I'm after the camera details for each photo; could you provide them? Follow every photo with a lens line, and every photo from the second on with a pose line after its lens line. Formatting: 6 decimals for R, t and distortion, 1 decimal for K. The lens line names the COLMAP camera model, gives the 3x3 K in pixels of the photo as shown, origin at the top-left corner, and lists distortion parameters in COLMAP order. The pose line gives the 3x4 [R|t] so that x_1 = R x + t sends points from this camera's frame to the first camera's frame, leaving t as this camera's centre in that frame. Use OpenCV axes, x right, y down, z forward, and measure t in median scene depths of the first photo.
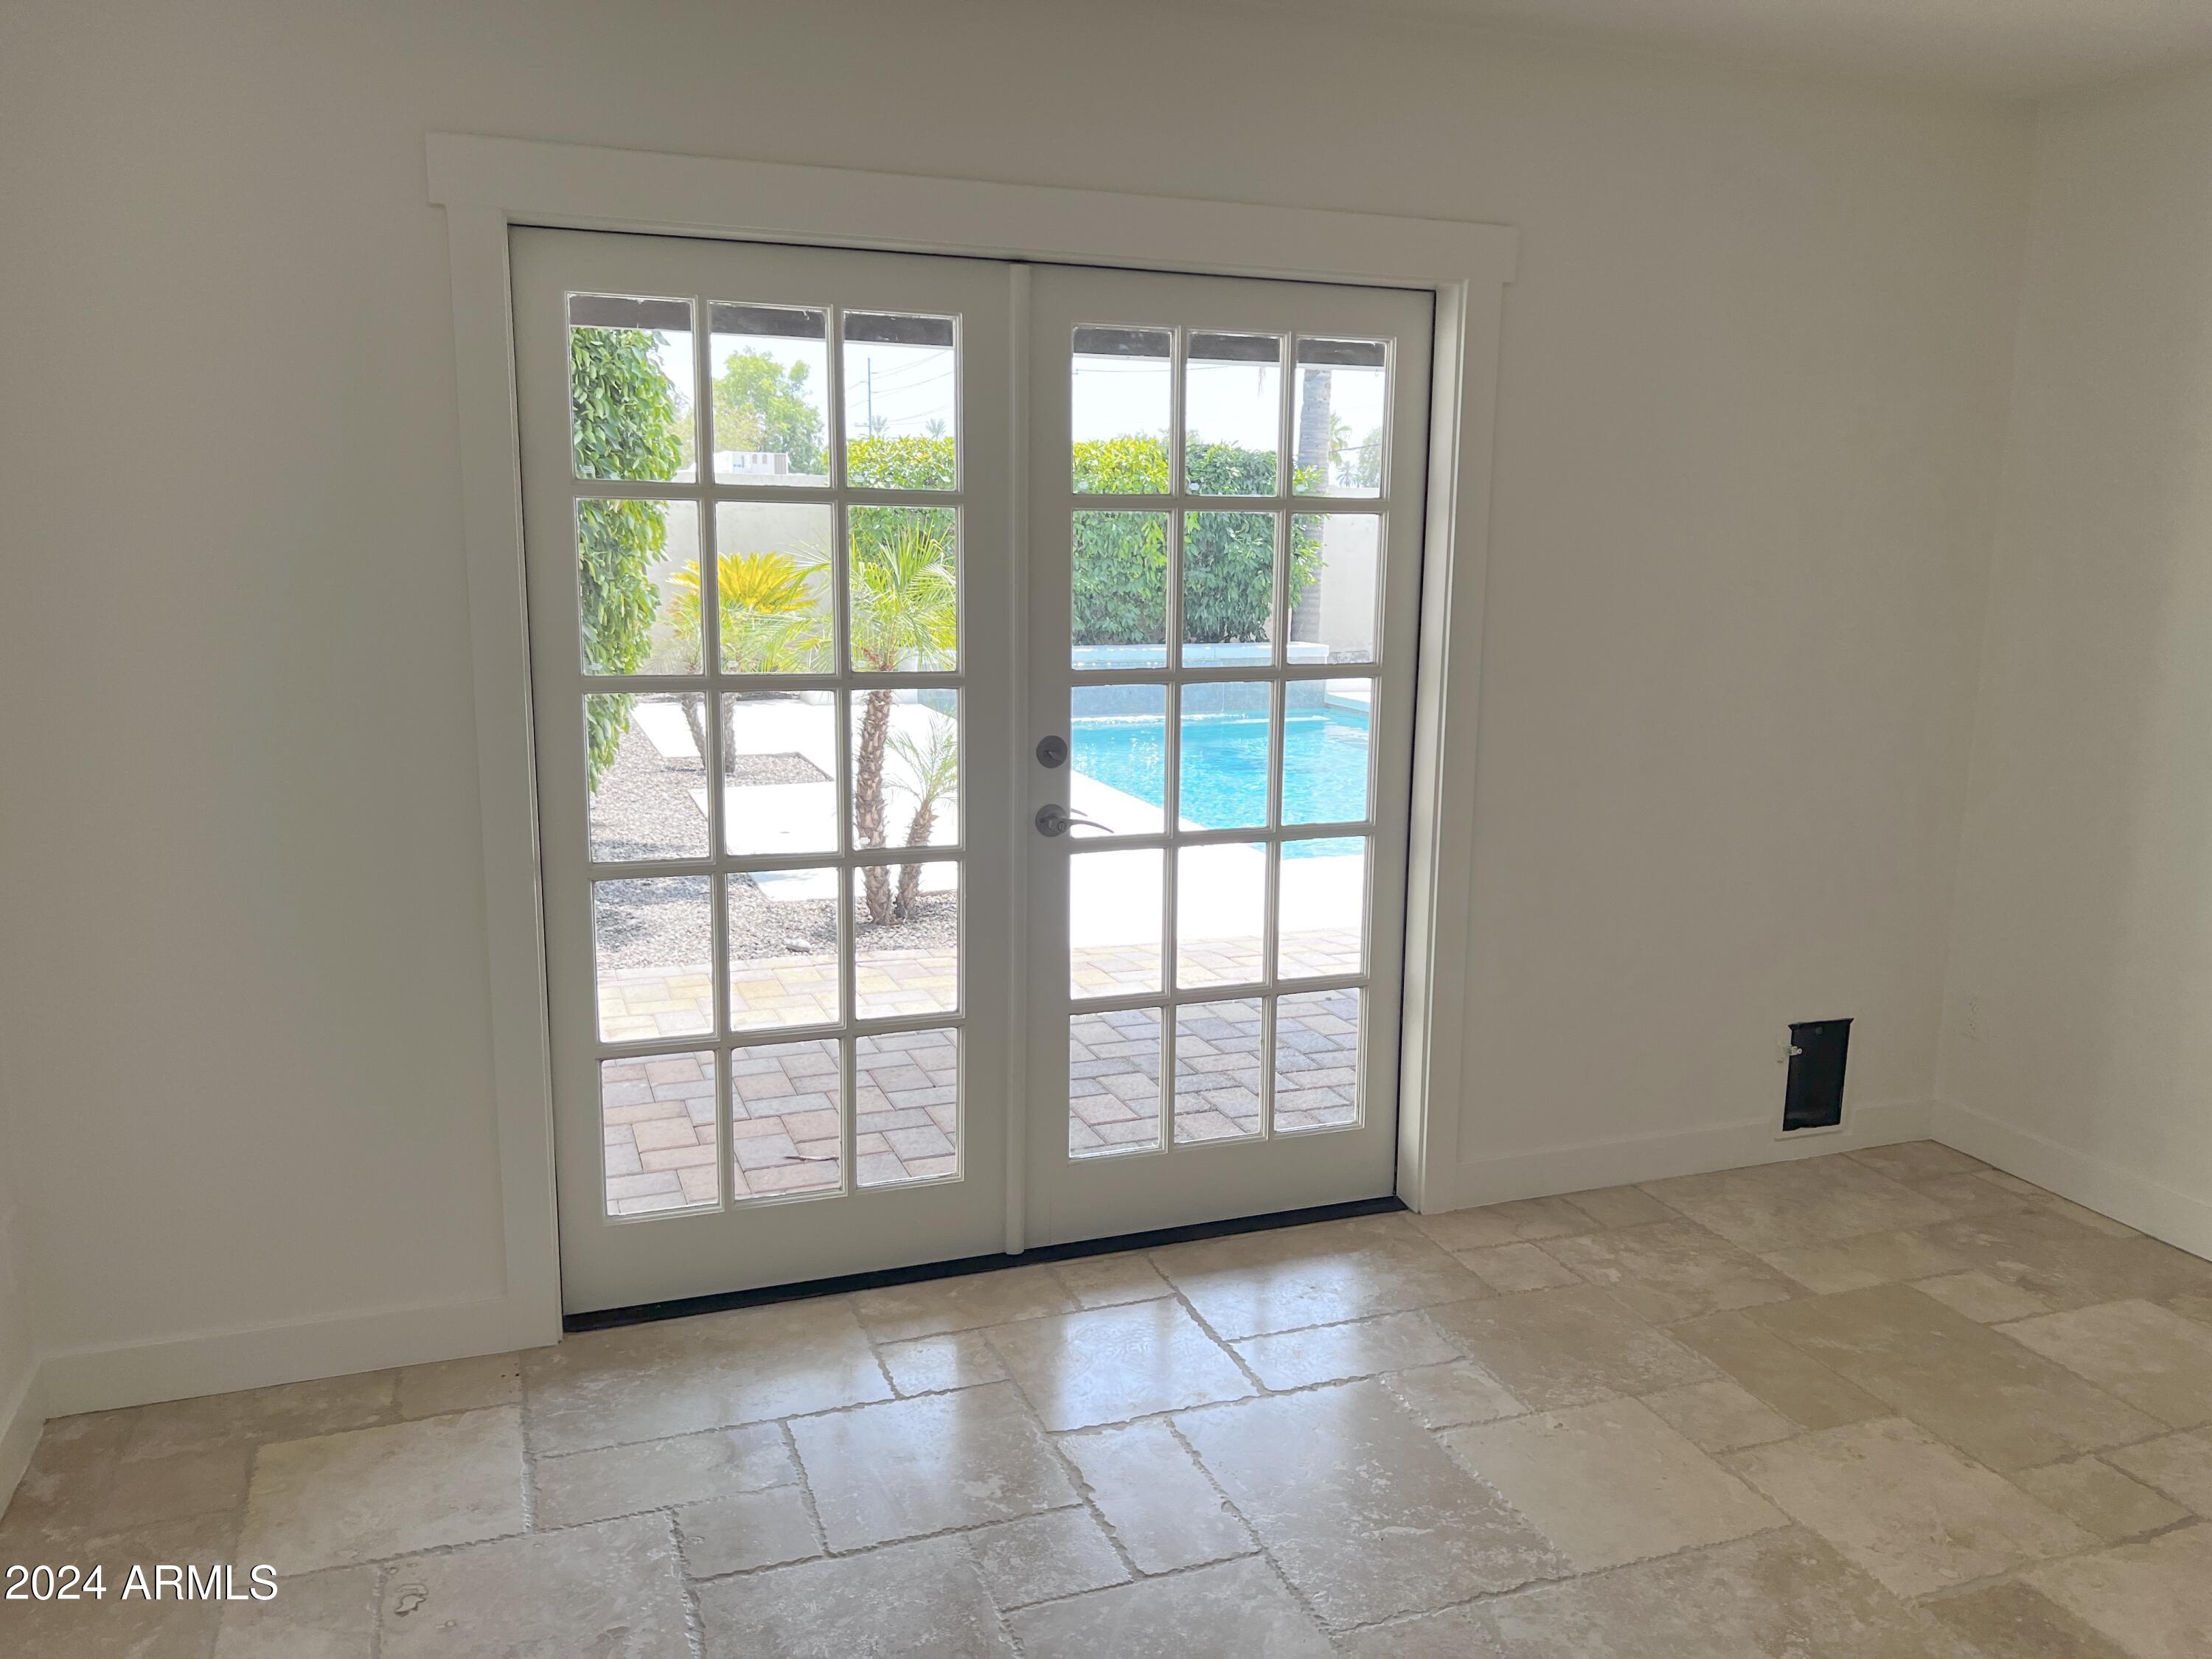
lens RADIAL K [[1671.6, 0, 1092.7], [0, 1671.6, 813.8], [0, 0, 1]] dist [0.056378, -0.083347]
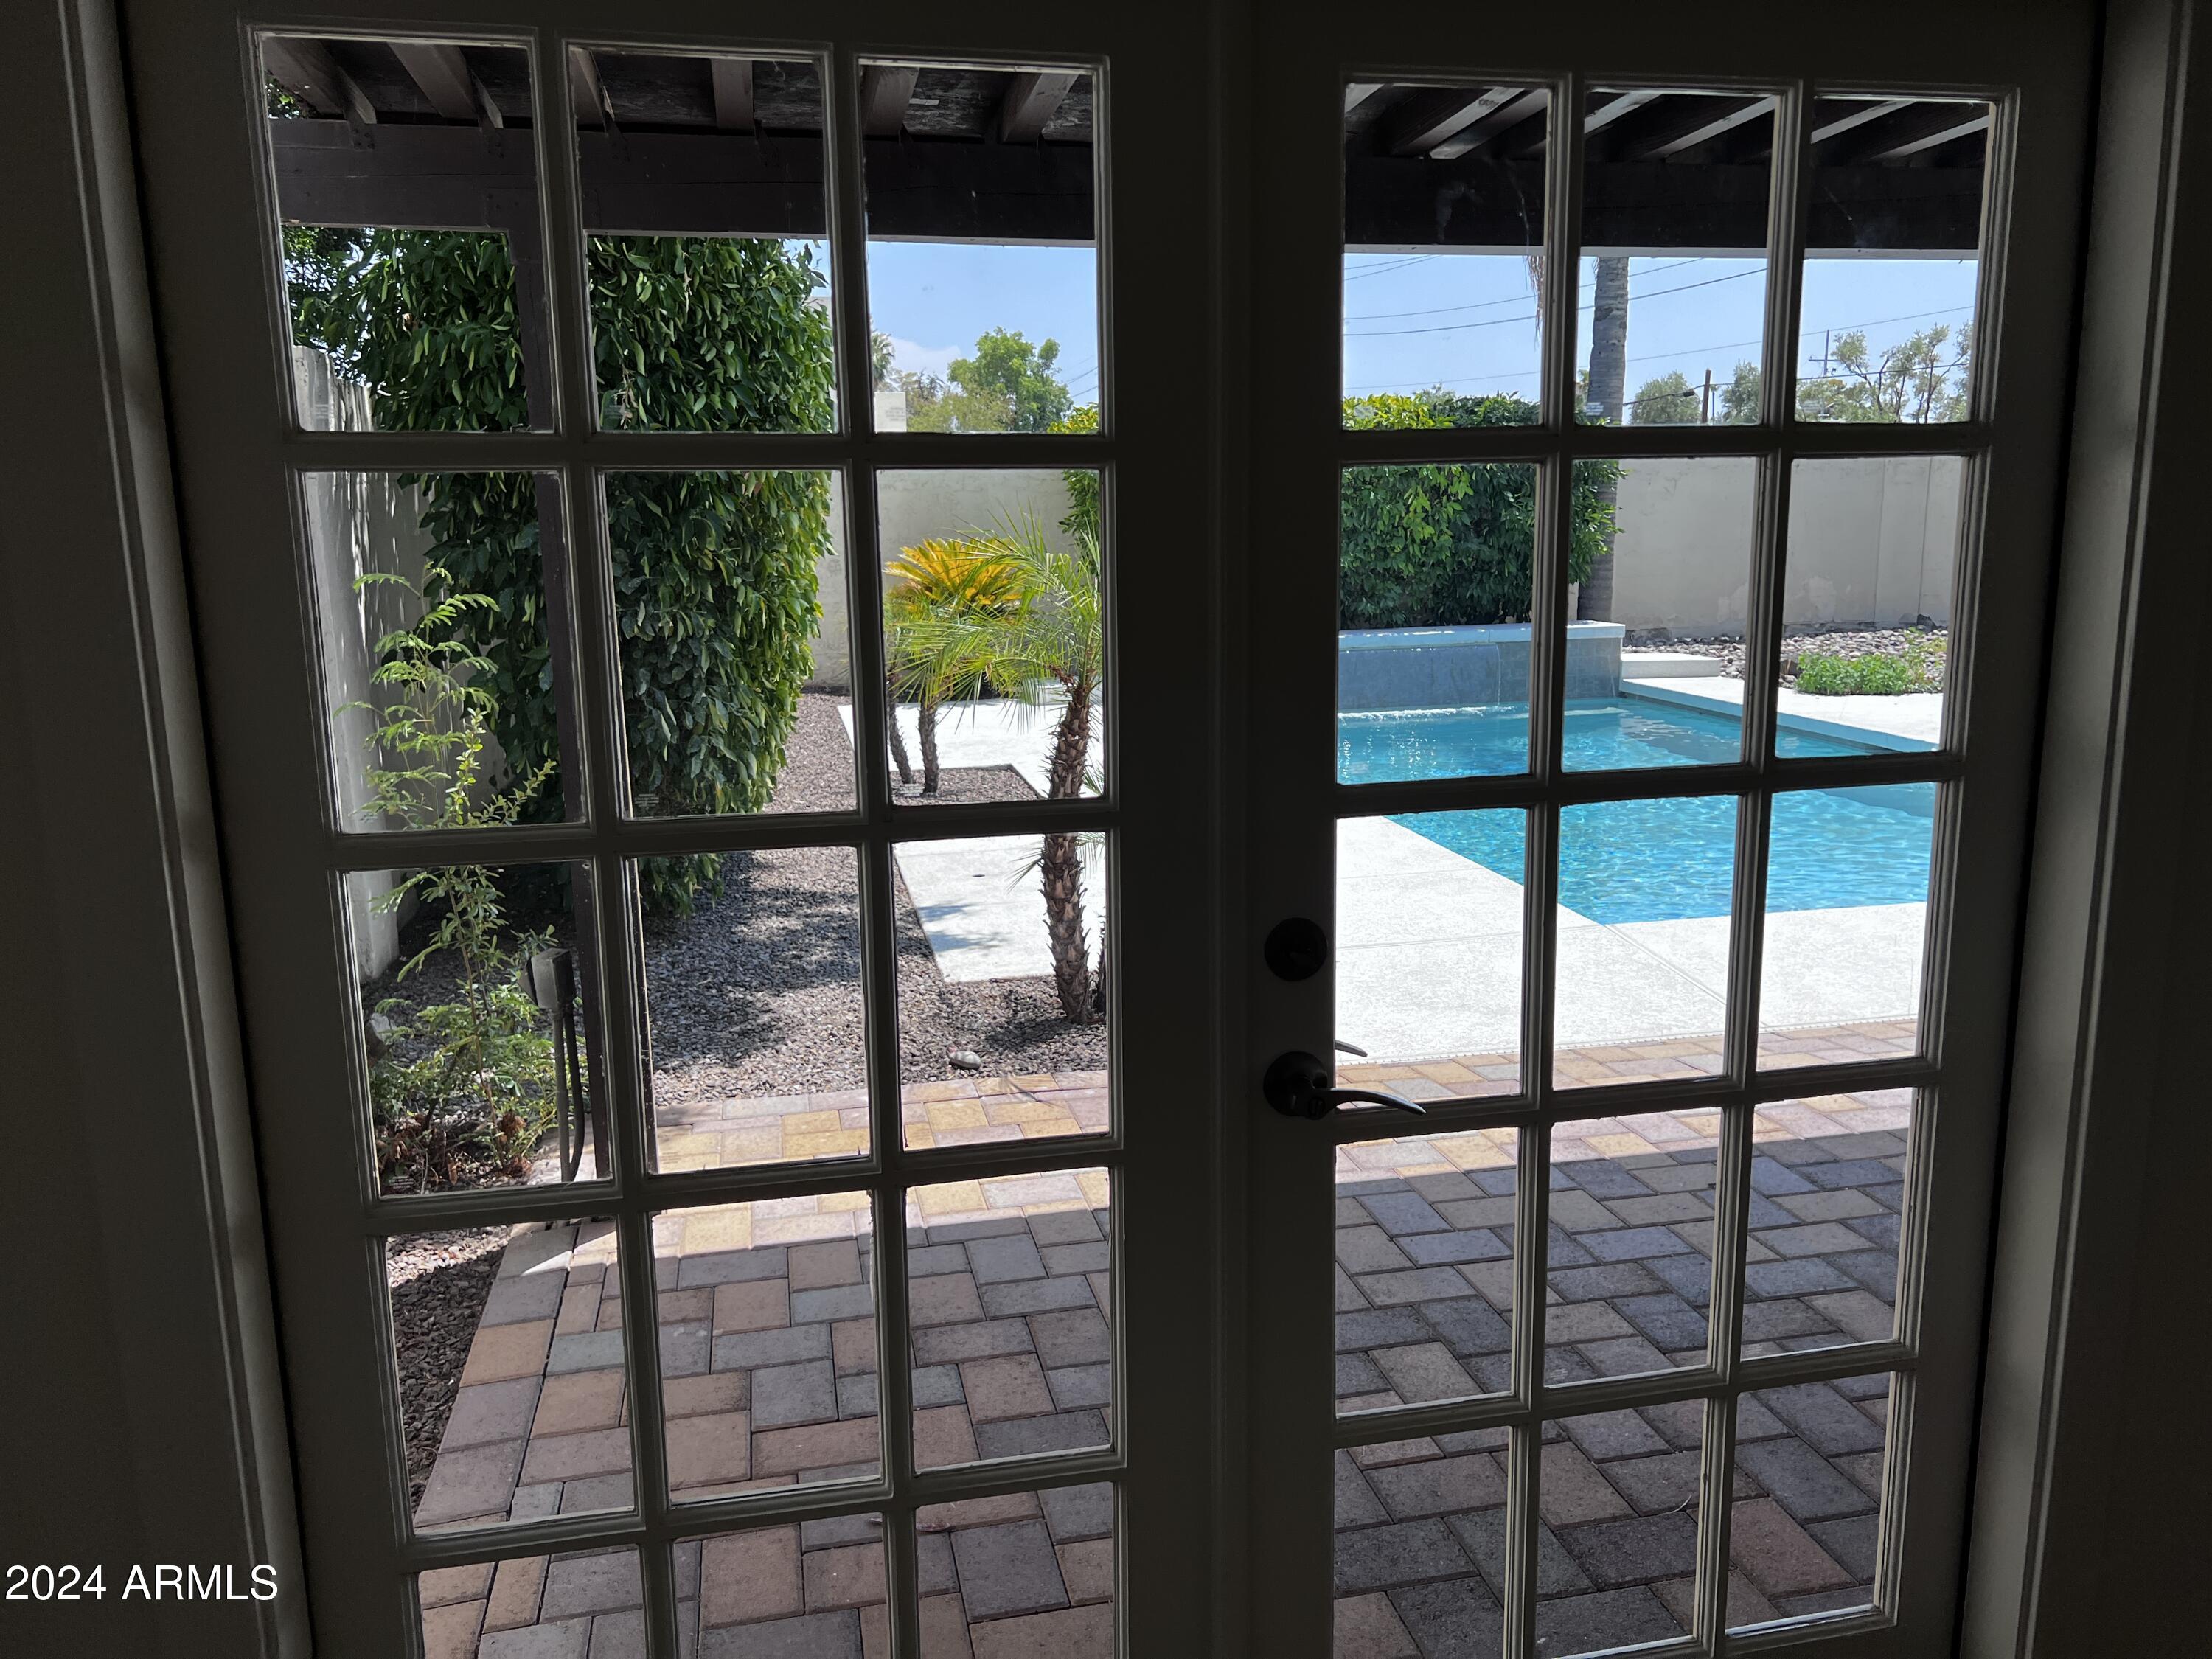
lens RADIAL K [[1671.6, 0, 1092.7], [0, 1671.6, 813.8], [0, 0, 1]] dist [0.056378, -0.083347]
pose [[0.988861, -0.001379, -0.148833, -0.004802], [0.003644, 0.999882, 0.014950, -0.039167], [0.148794, -0.015326, 0.988749, 0.226843]]
